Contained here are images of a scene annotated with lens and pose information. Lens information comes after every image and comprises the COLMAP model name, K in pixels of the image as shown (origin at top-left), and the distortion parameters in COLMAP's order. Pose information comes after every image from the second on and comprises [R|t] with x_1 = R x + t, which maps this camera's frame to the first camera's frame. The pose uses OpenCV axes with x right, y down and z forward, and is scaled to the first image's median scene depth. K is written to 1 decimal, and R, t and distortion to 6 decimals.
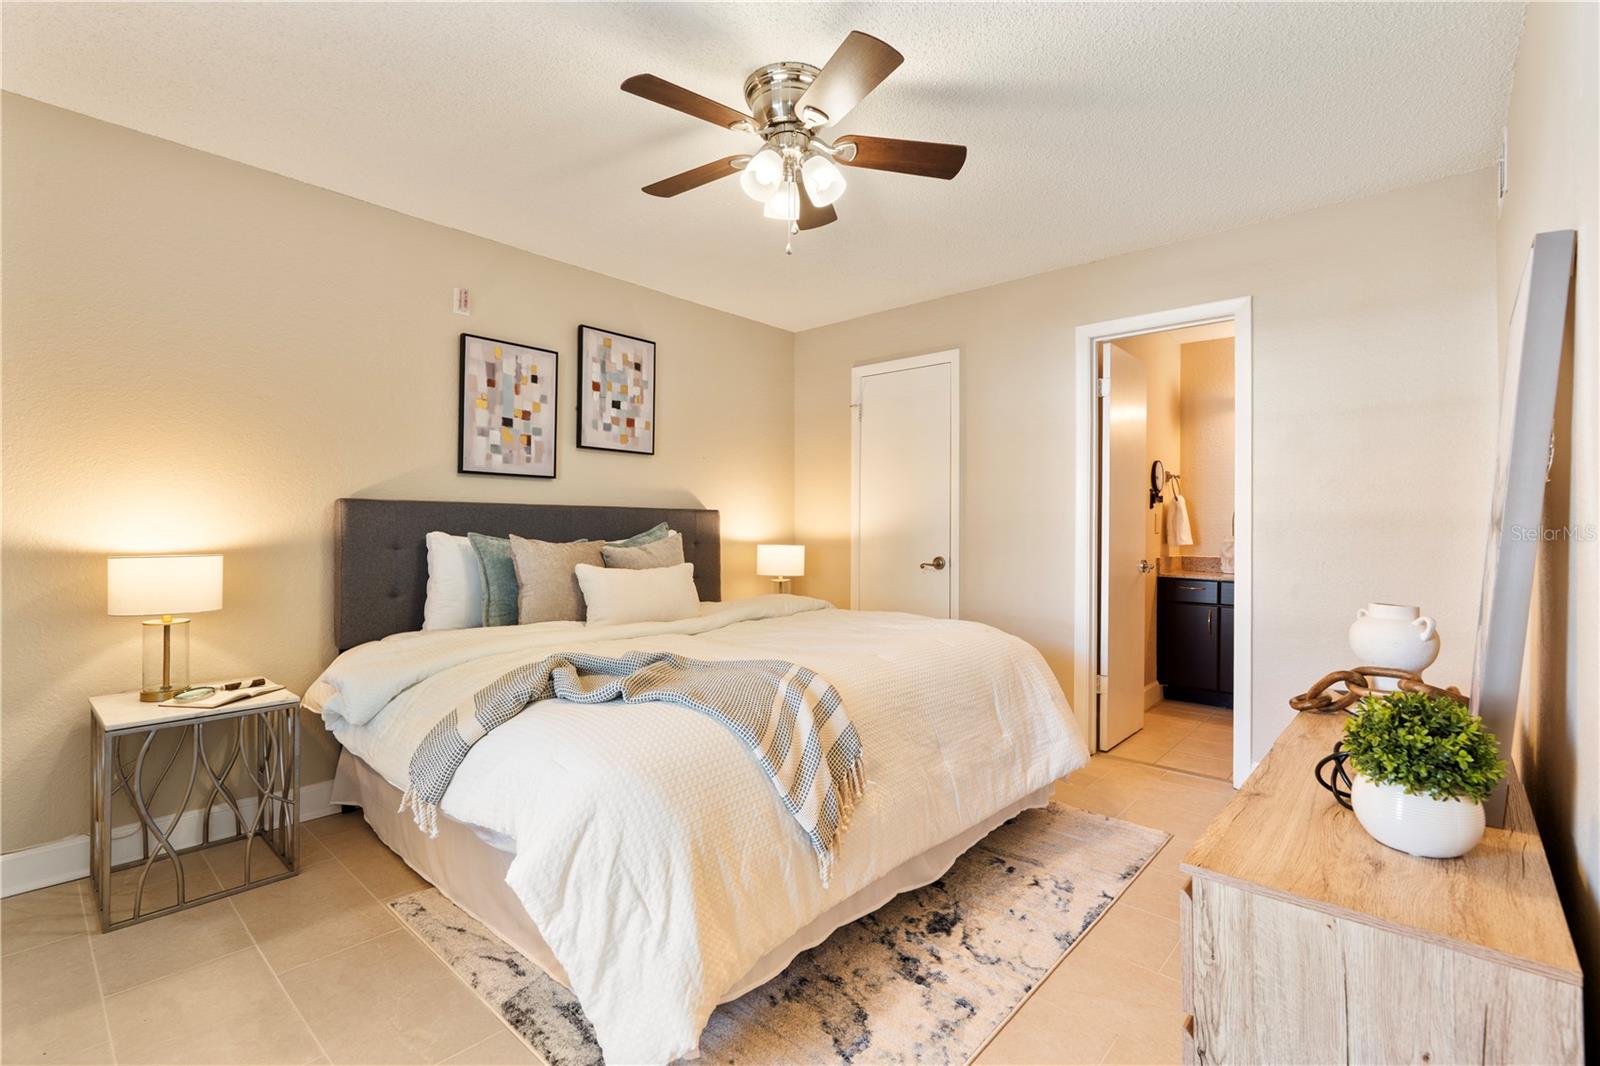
lens RADIAL K [[725.1, 0, 763.0], [0, 725.1, 535.3], [0, 0, 1]] dist [0.003935, 0.000783]
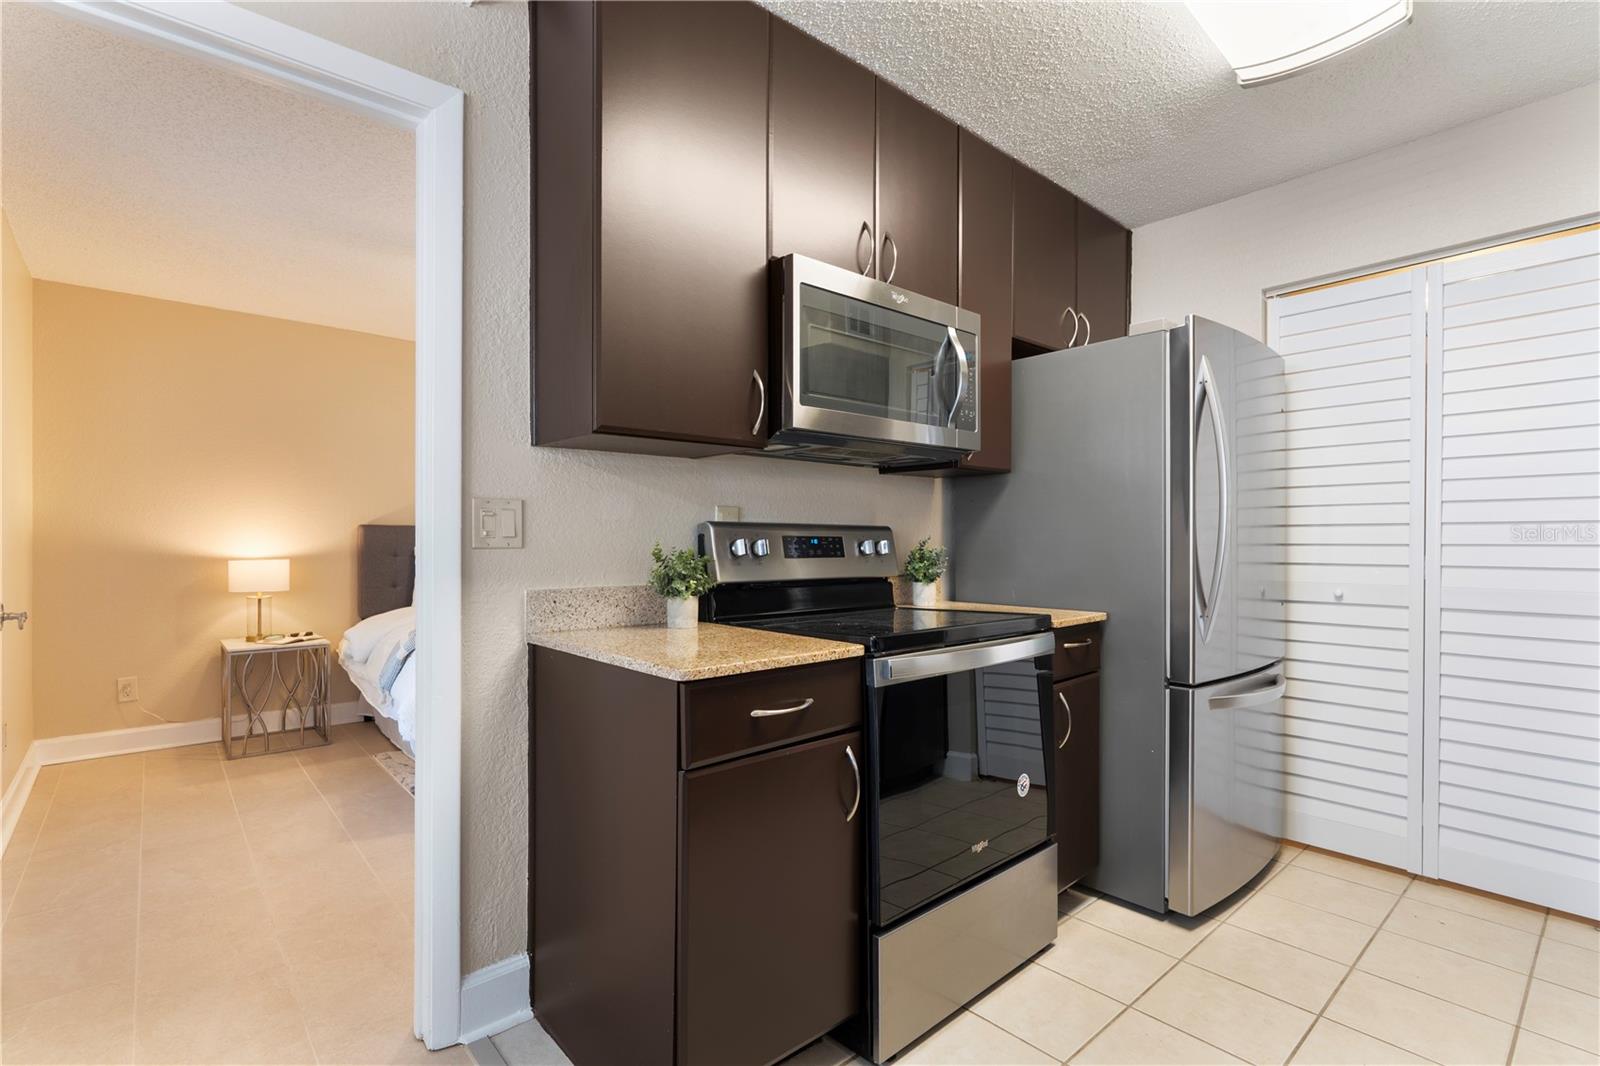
lens RADIAL K [[747.4, 0, 765.8], [0, 747.4, 541.2], [0, 0, 1]] dist [0.000229, 0.000139]
pose [[0.993440, -0.005226, -0.114235, 0.582891], [0.005632, 0.999979, 0.003233, -0.014479], [0.114216, -0.003855, 0.993448, -0.631999]]
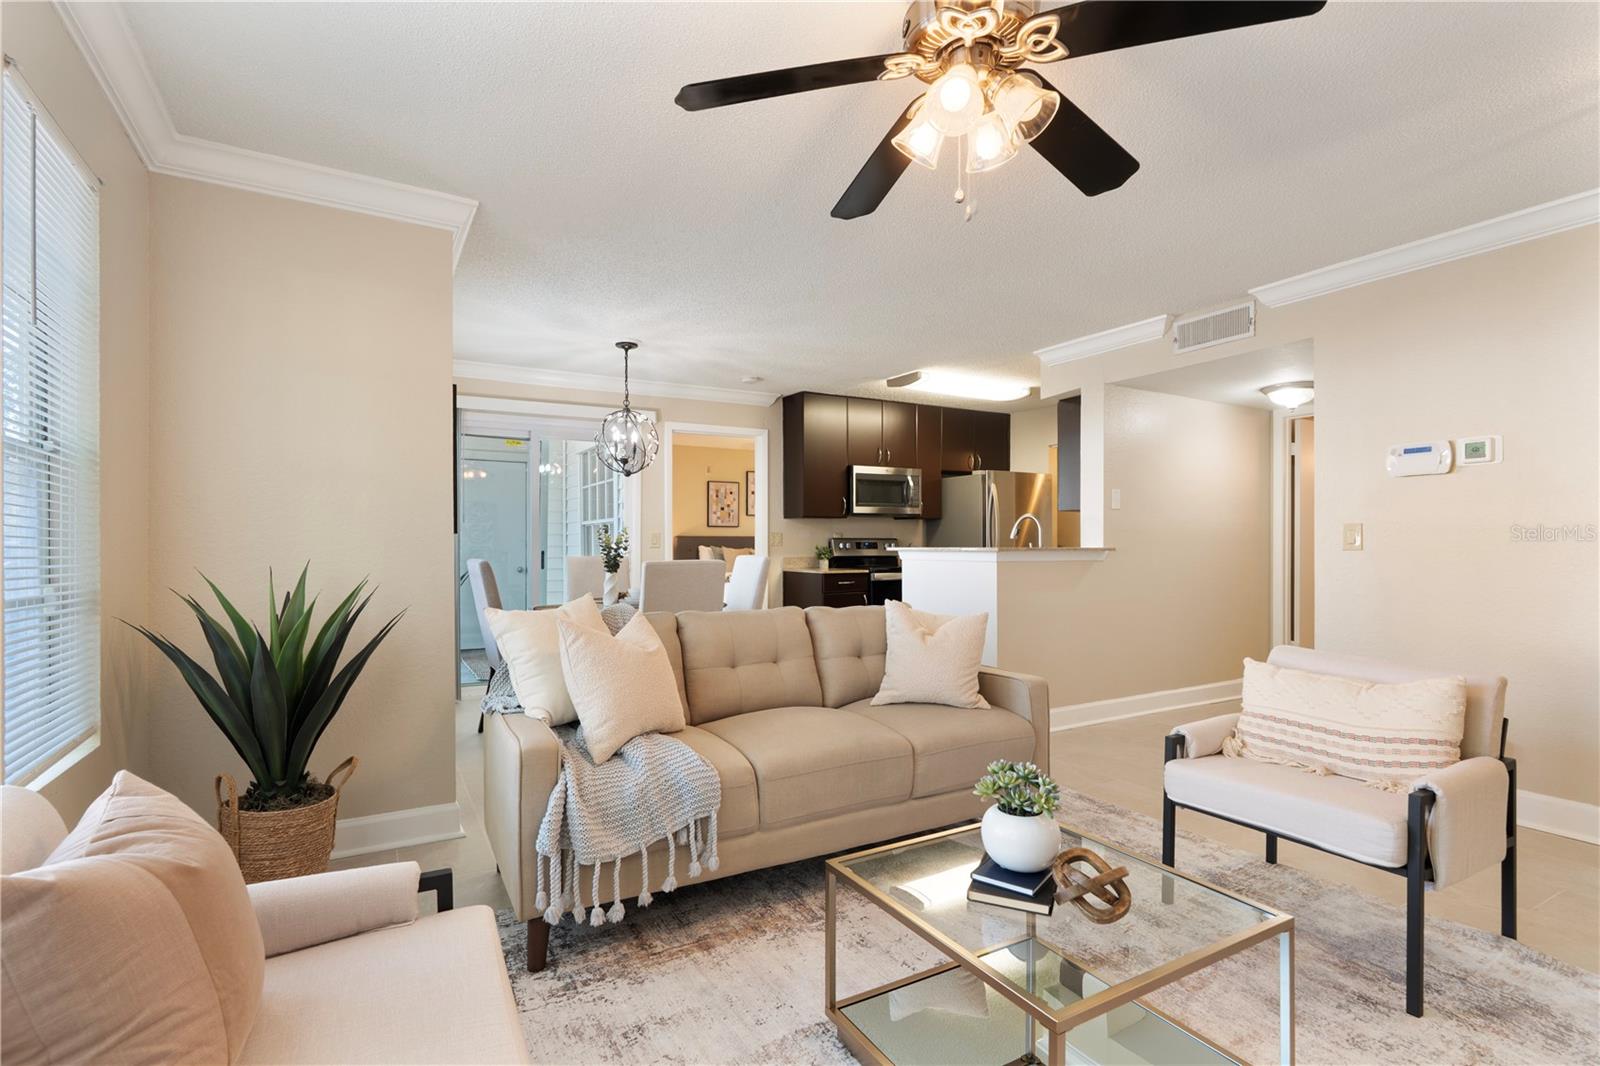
lens RADIAL K [[747.4, 0, 765.8], [0, 747.4, 541.2], [0, 0, 1]] dist [0.000229, 0.000139]
pose [[0.949406, -0.009754, -0.313900, 1.072073], [0.010210, 0.999948, -0.000191, -0.024018], [0.313885, -0.003024, 0.949456, -2.561755]]
